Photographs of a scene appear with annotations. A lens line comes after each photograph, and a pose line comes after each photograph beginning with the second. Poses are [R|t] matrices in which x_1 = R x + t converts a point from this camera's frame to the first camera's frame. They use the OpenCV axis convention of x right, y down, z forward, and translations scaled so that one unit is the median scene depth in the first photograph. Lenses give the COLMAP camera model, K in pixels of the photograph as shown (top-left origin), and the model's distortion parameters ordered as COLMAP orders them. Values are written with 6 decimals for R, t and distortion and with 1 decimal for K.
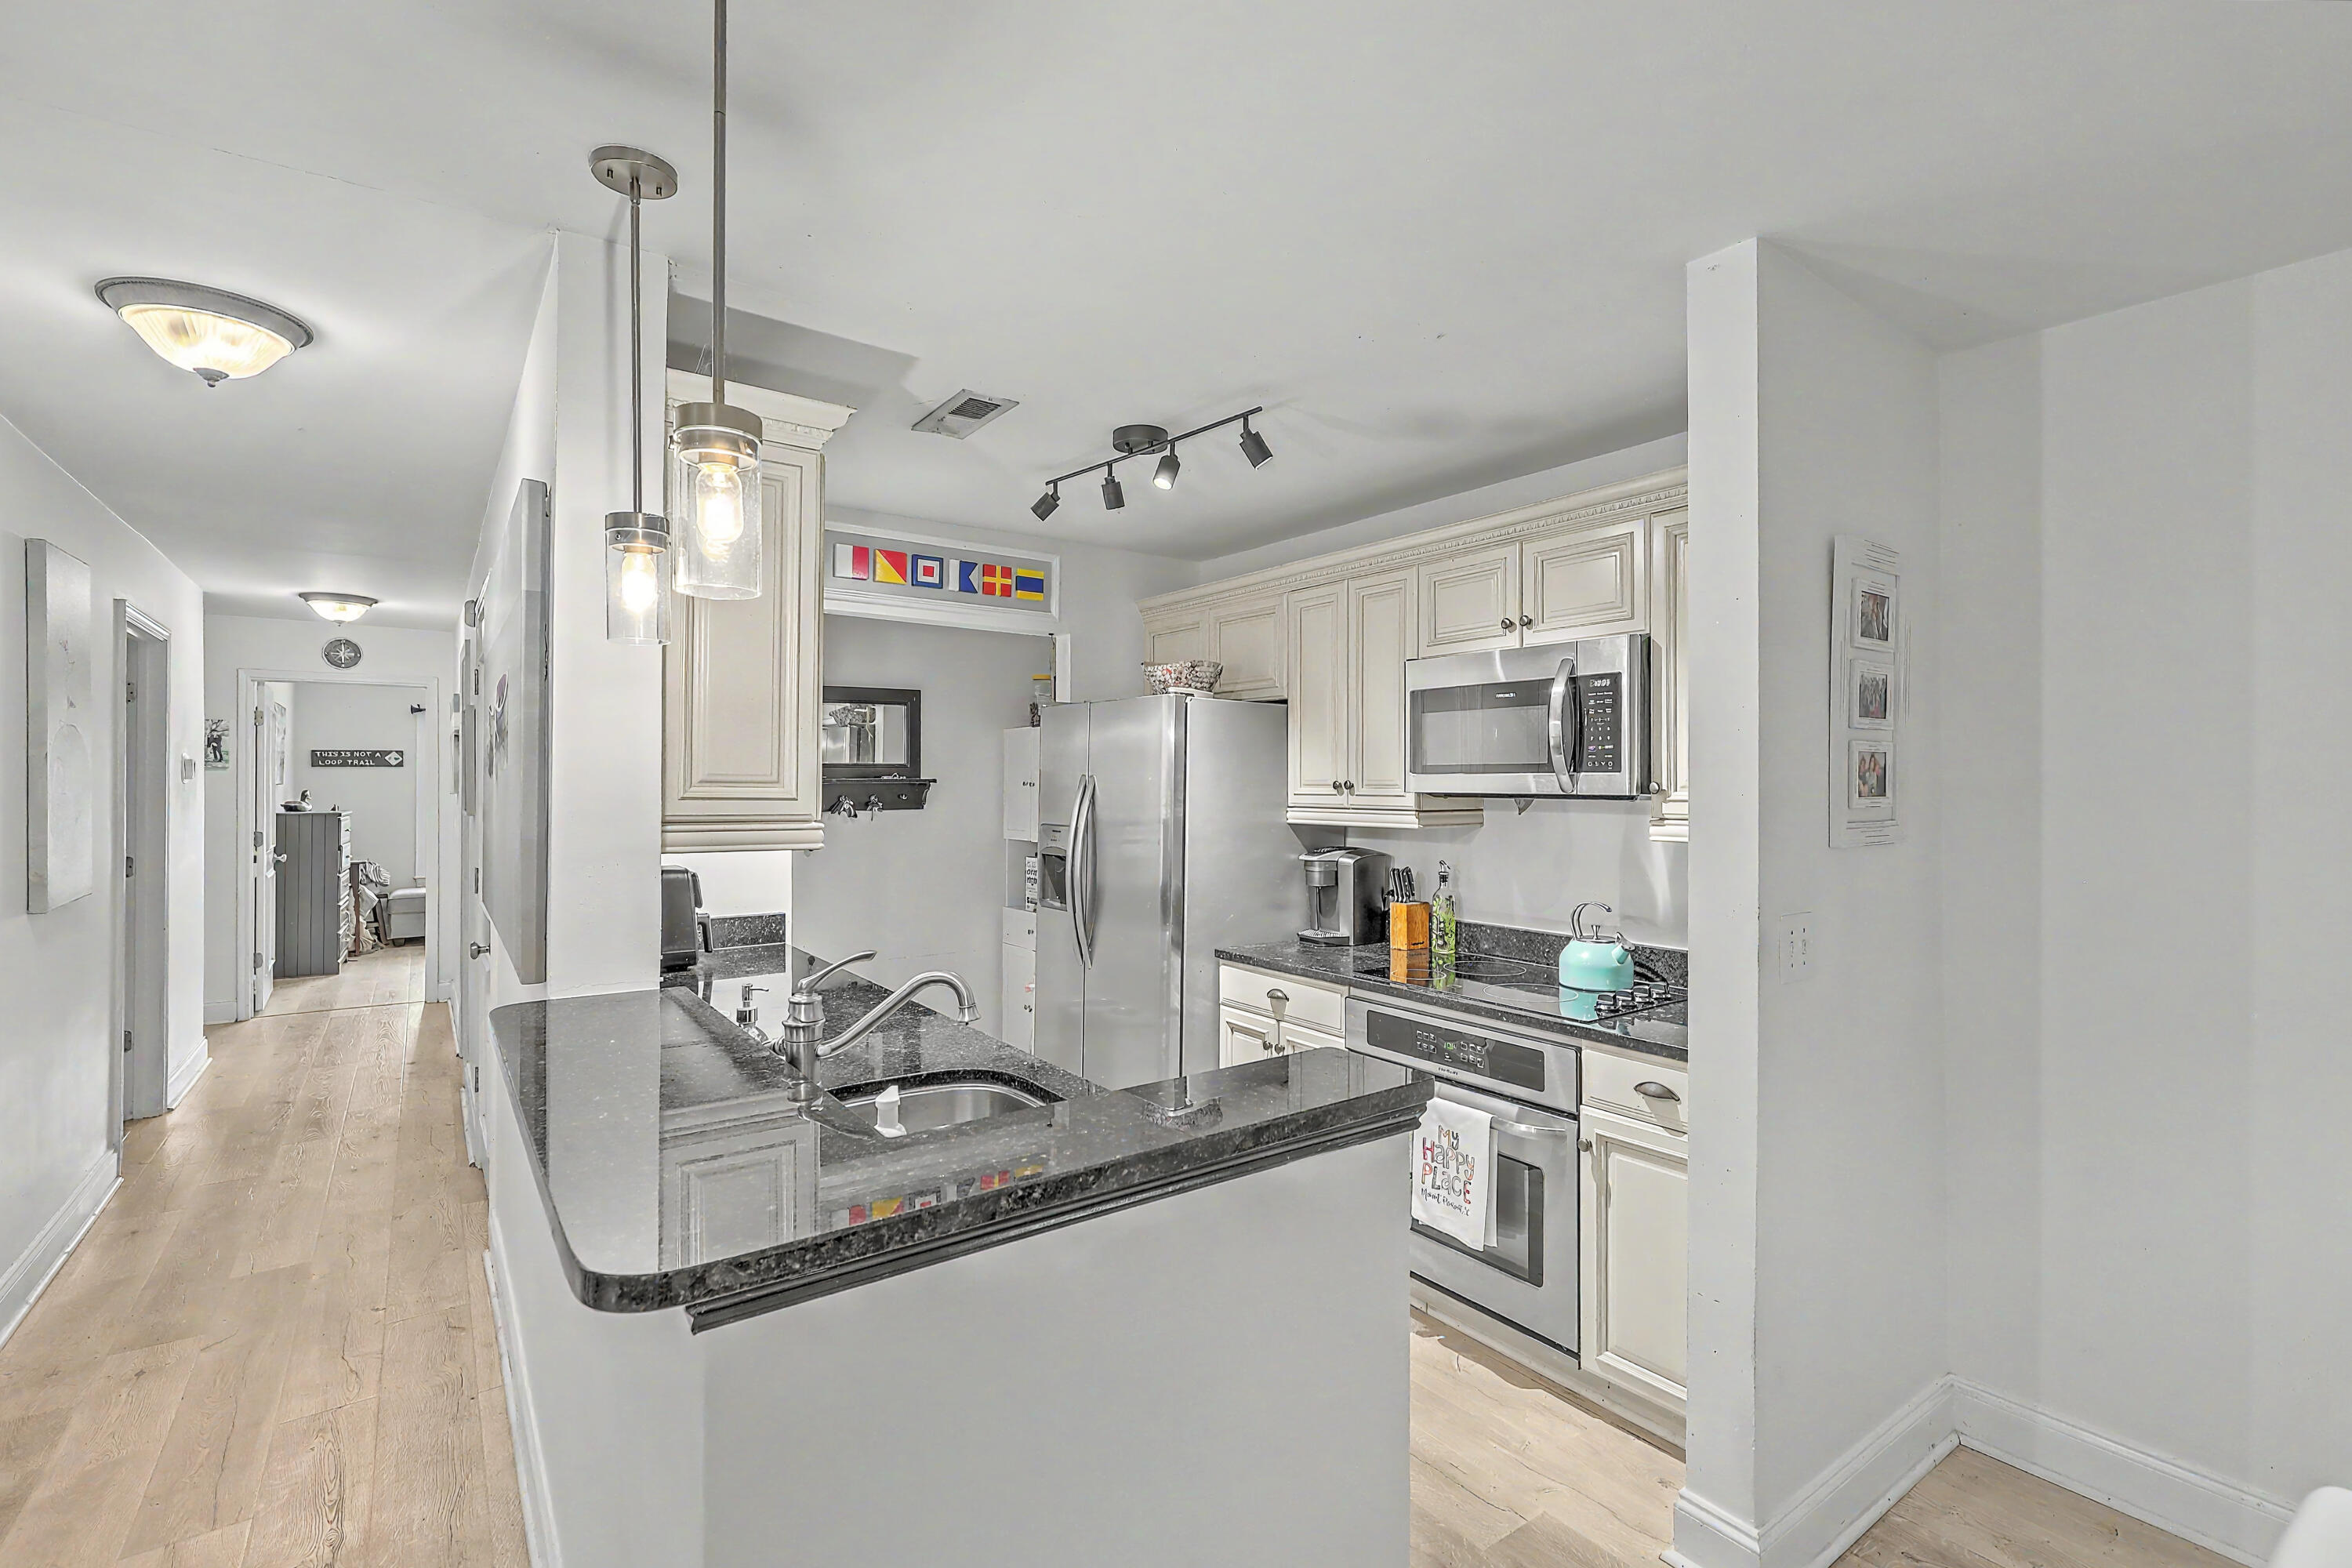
lens RADIAL K [[1067.2, 0, 1179.4], [0, 1067.2, 774.6], [0, 0, 1]] dist [-0.003548, -0.000870]
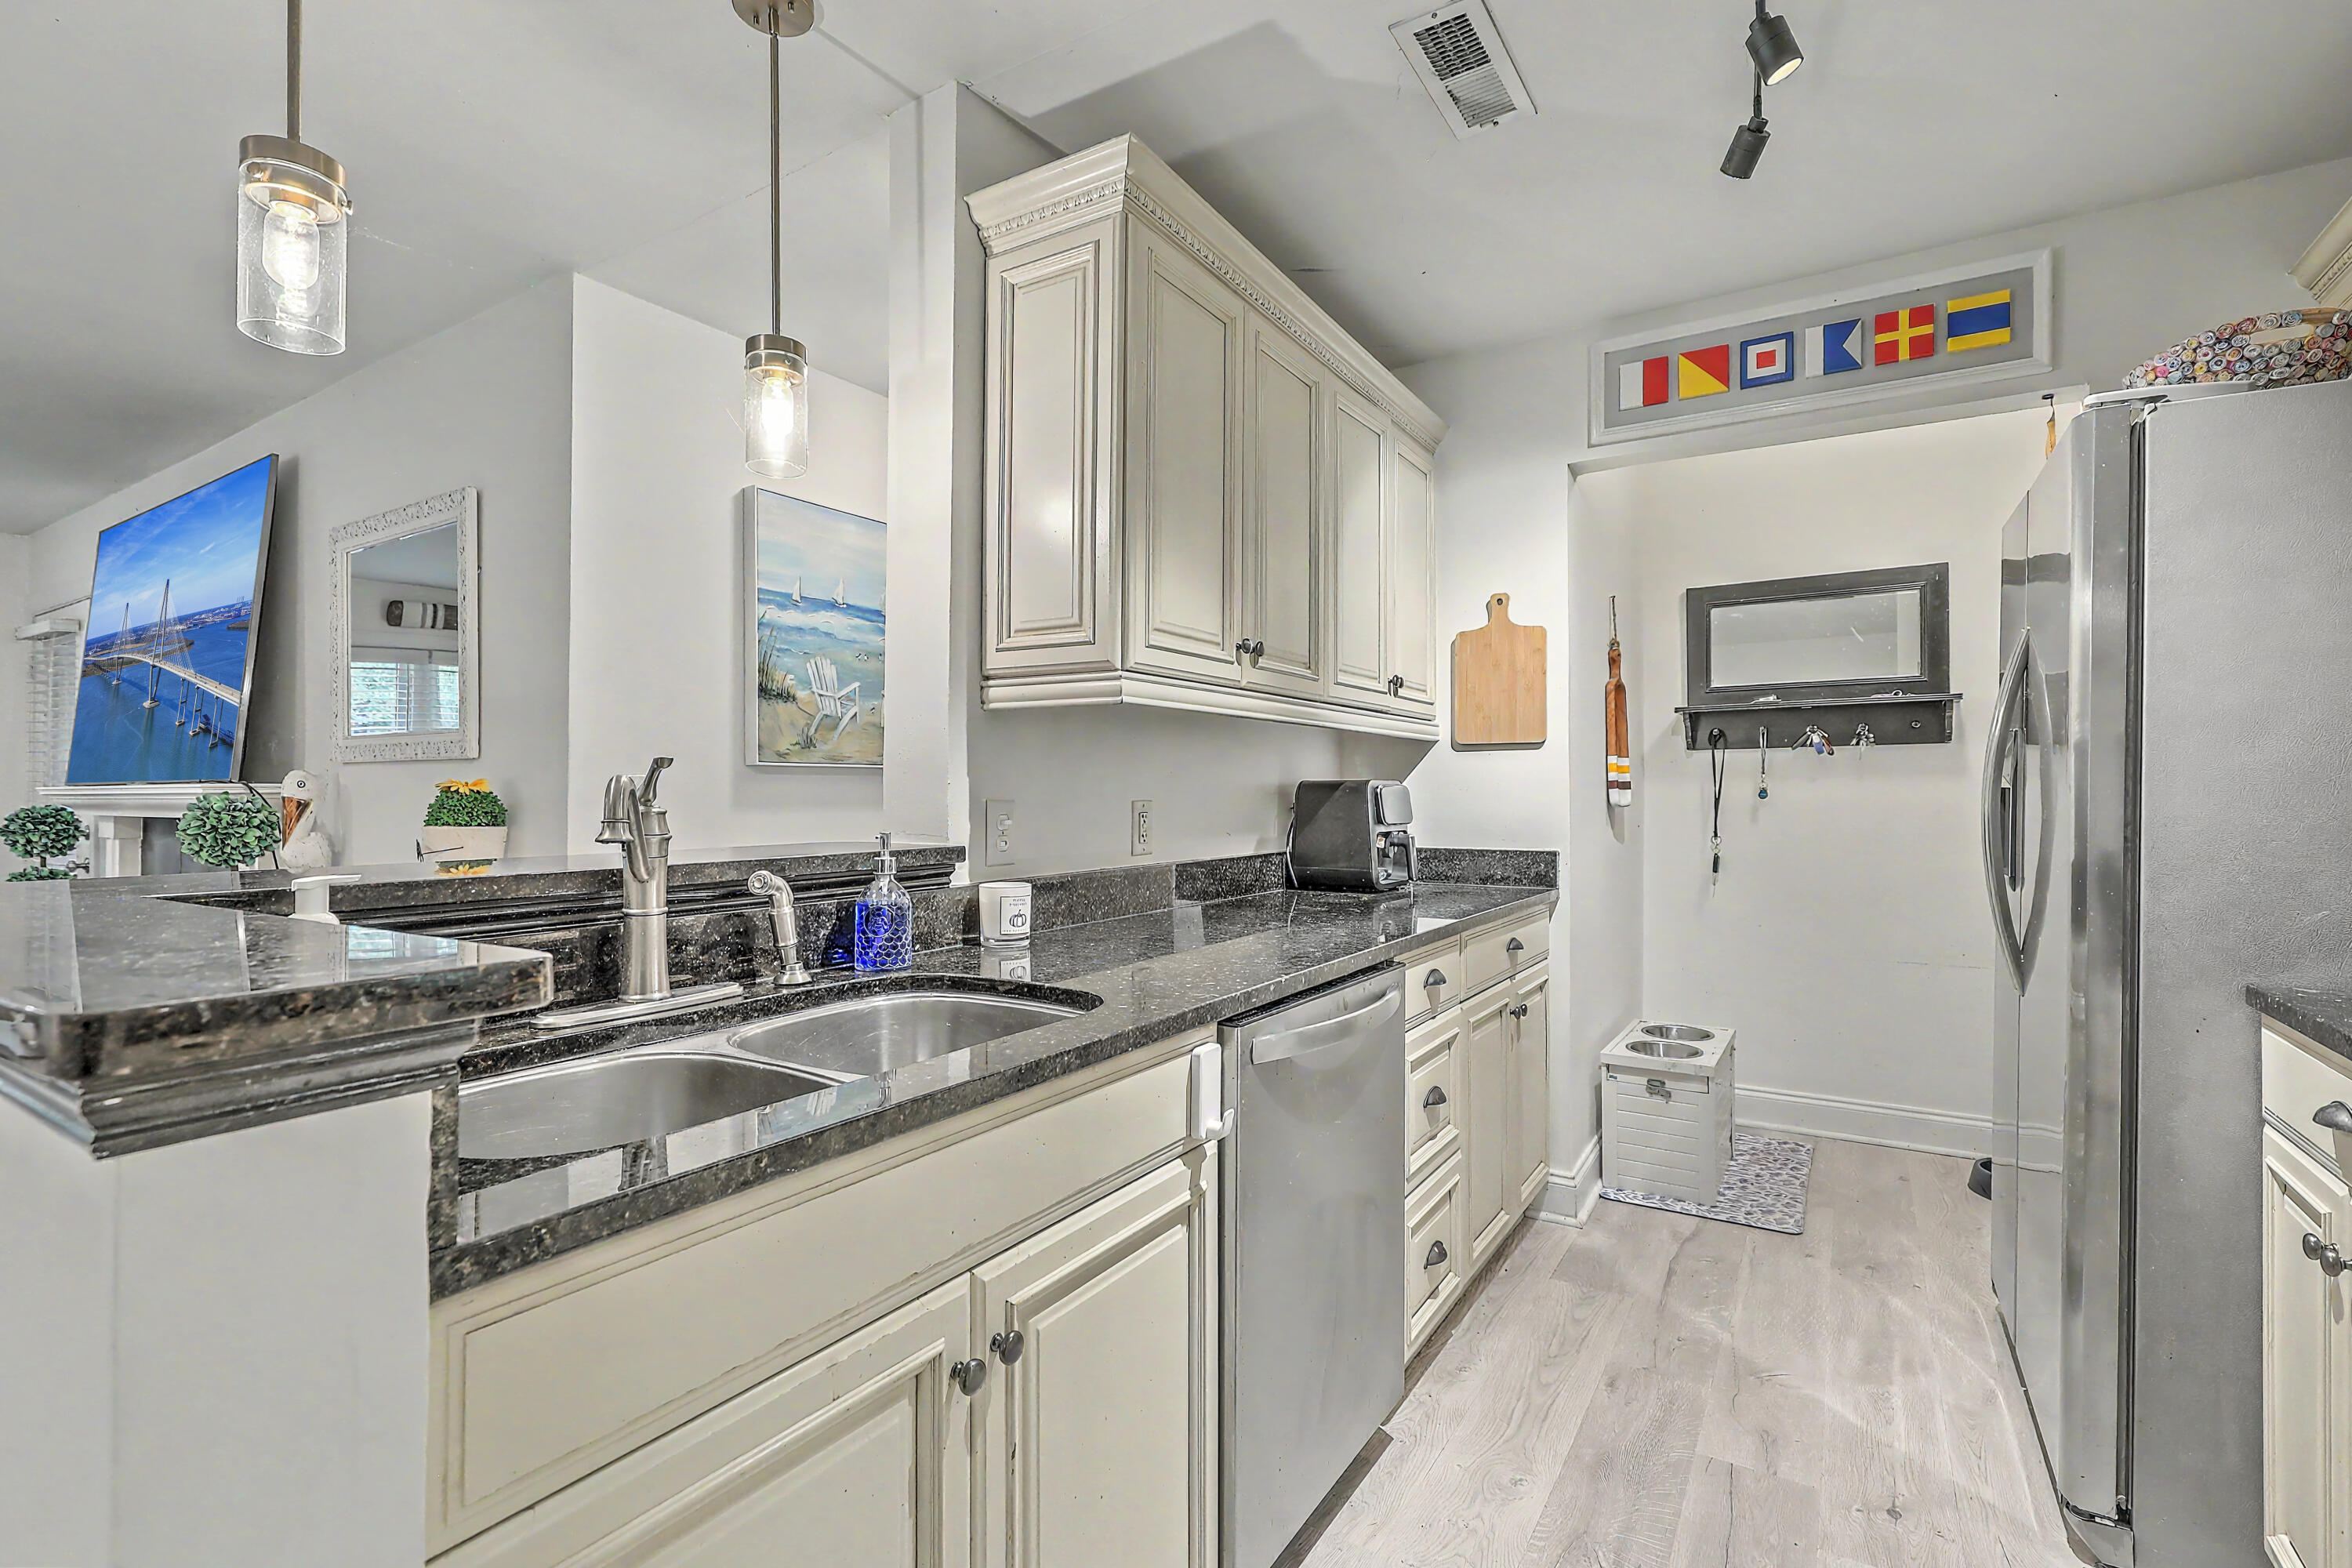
lens RADIAL K [[1050.6, 0, 1187.4], [0, 1050.6, 782.5], [0, 0, 1]] dist [-0.004210, -0.000322]
pose [[0.377892, -0.010006, -0.925796, 0.277605], [0.008617, 0.999936, -0.007290, 0.090227], [0.925810, -0.005222, 0.377954, 0.497543]]
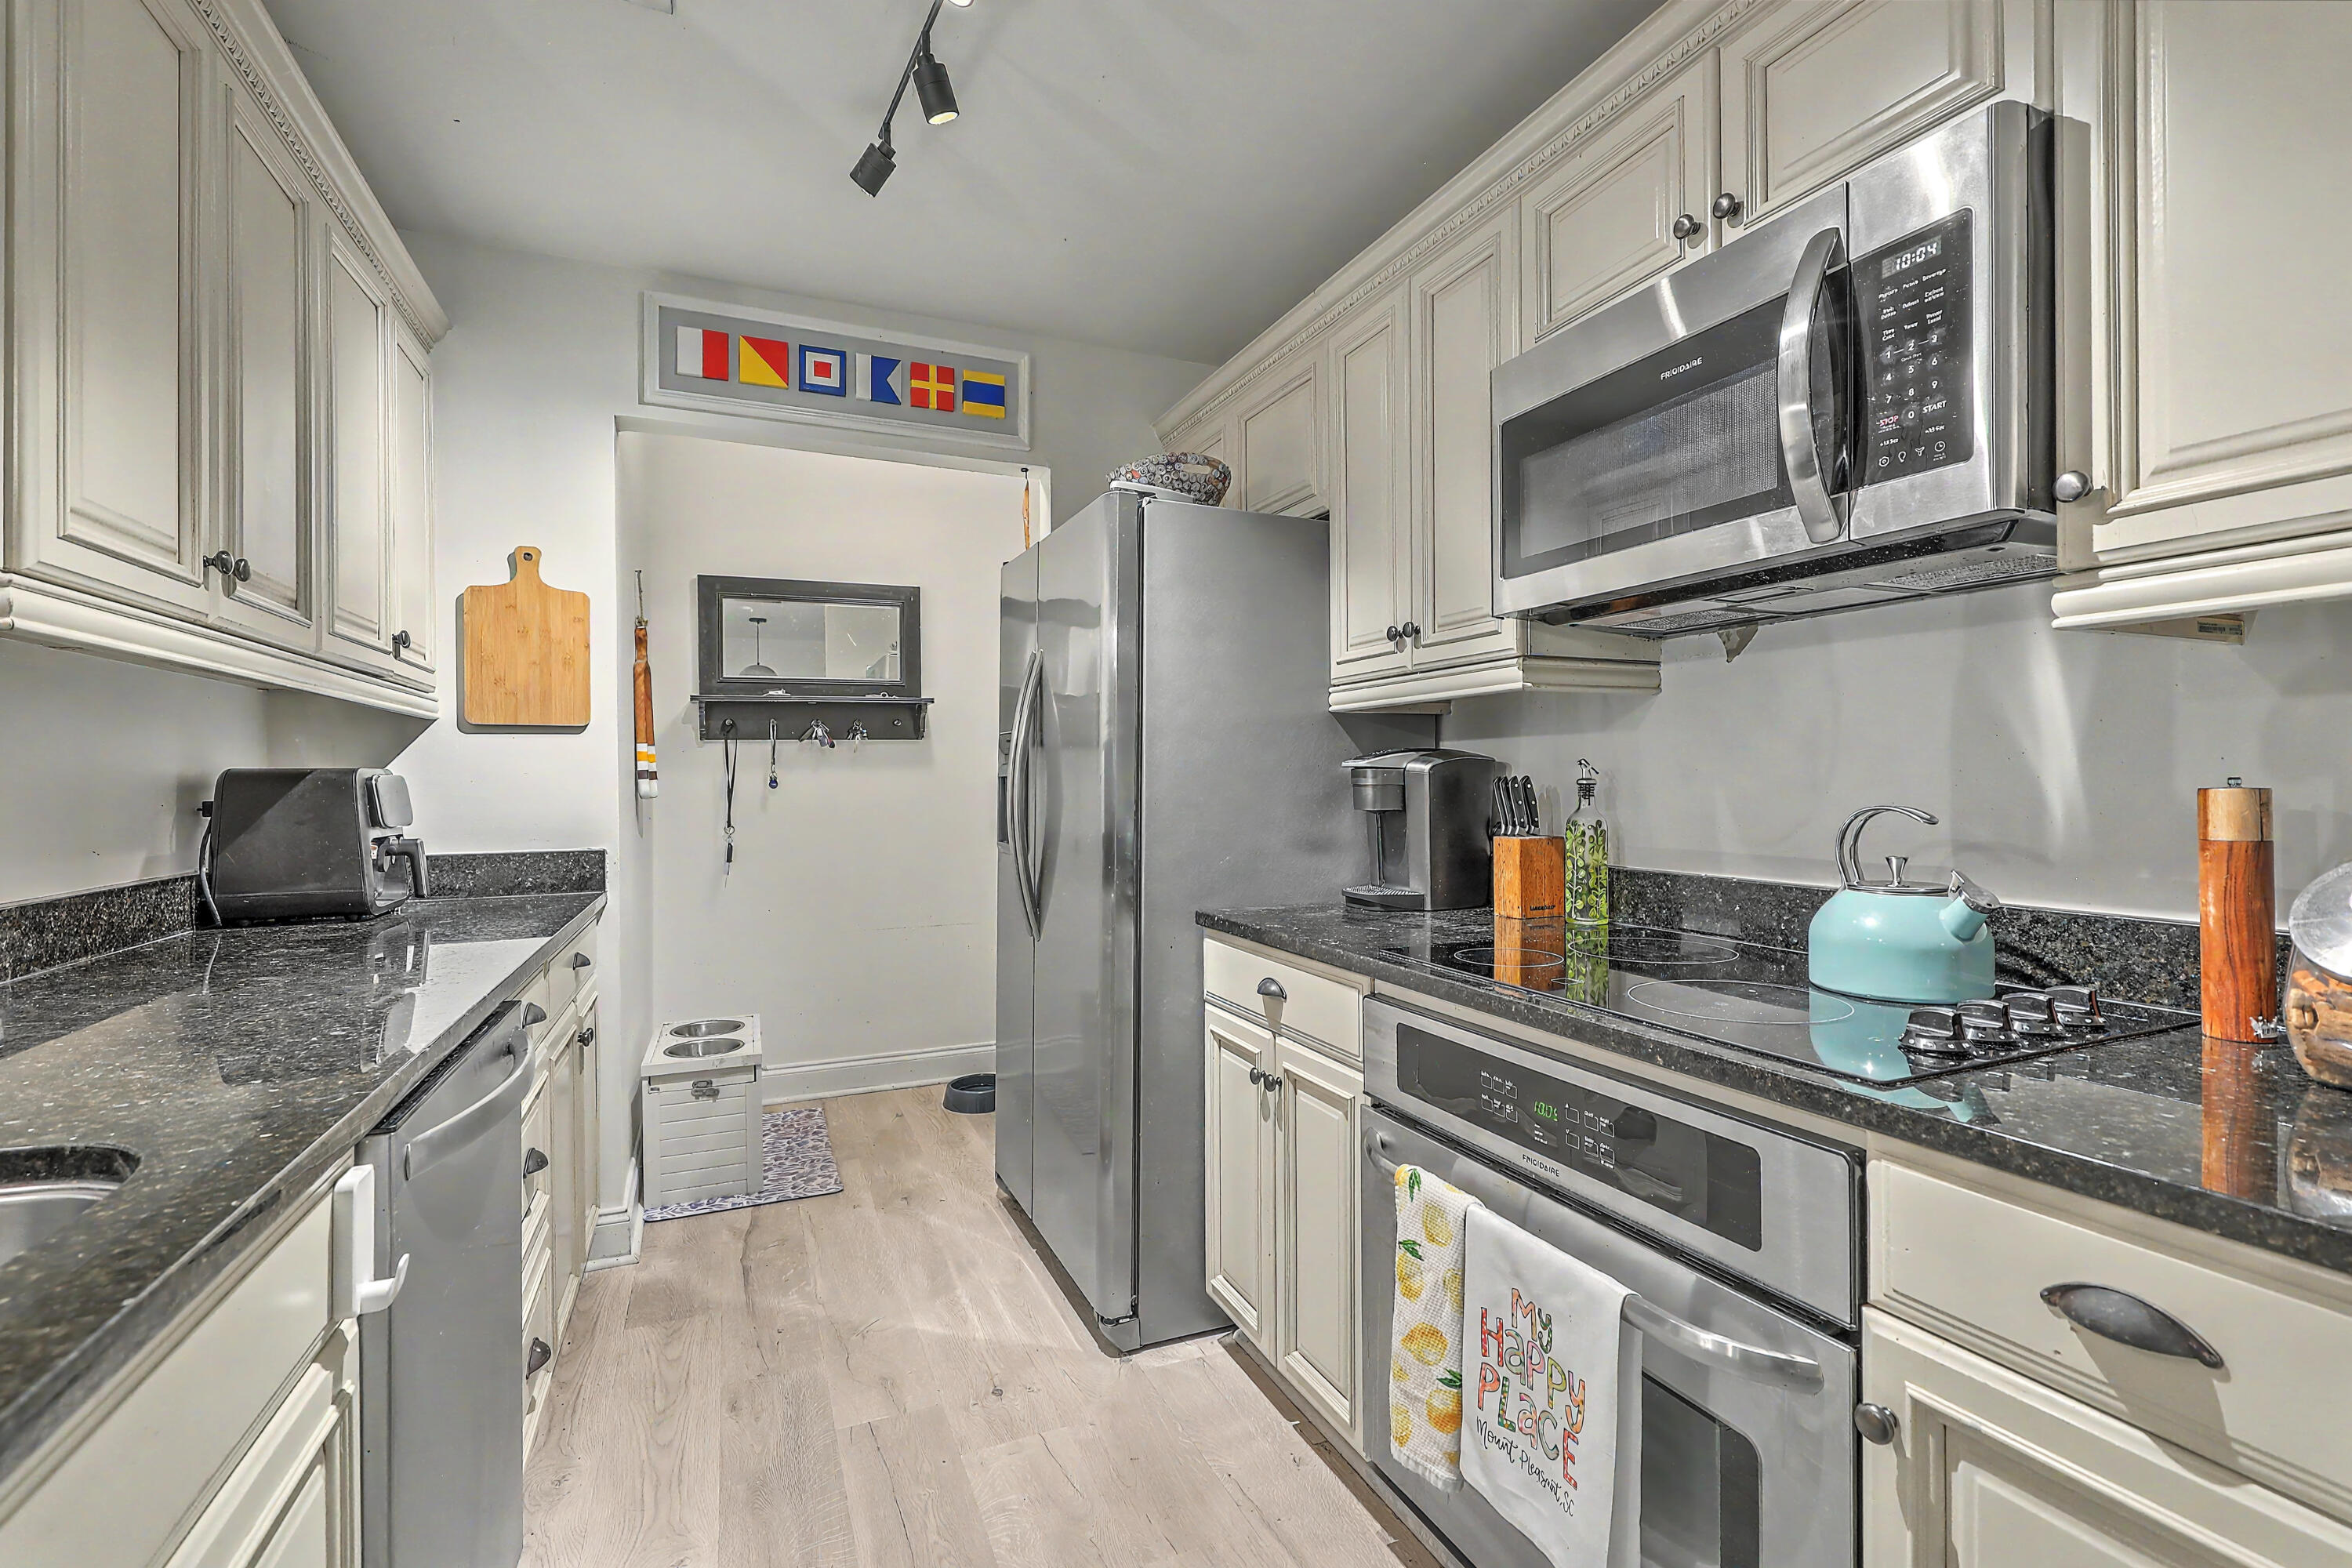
lens RADIAL K [[1050.6, 0, 1187.4], [0, 1050.6, 782.5], [0, 0, 1]] dist [-0.004210, -0.000322]
pose [[0.978838, -0.007466, -0.204498, 0.164861], [0.009985, 0.999886, 0.011290, 0.089671], [0.204391, -0.013093, 0.978802, 0.444060]]
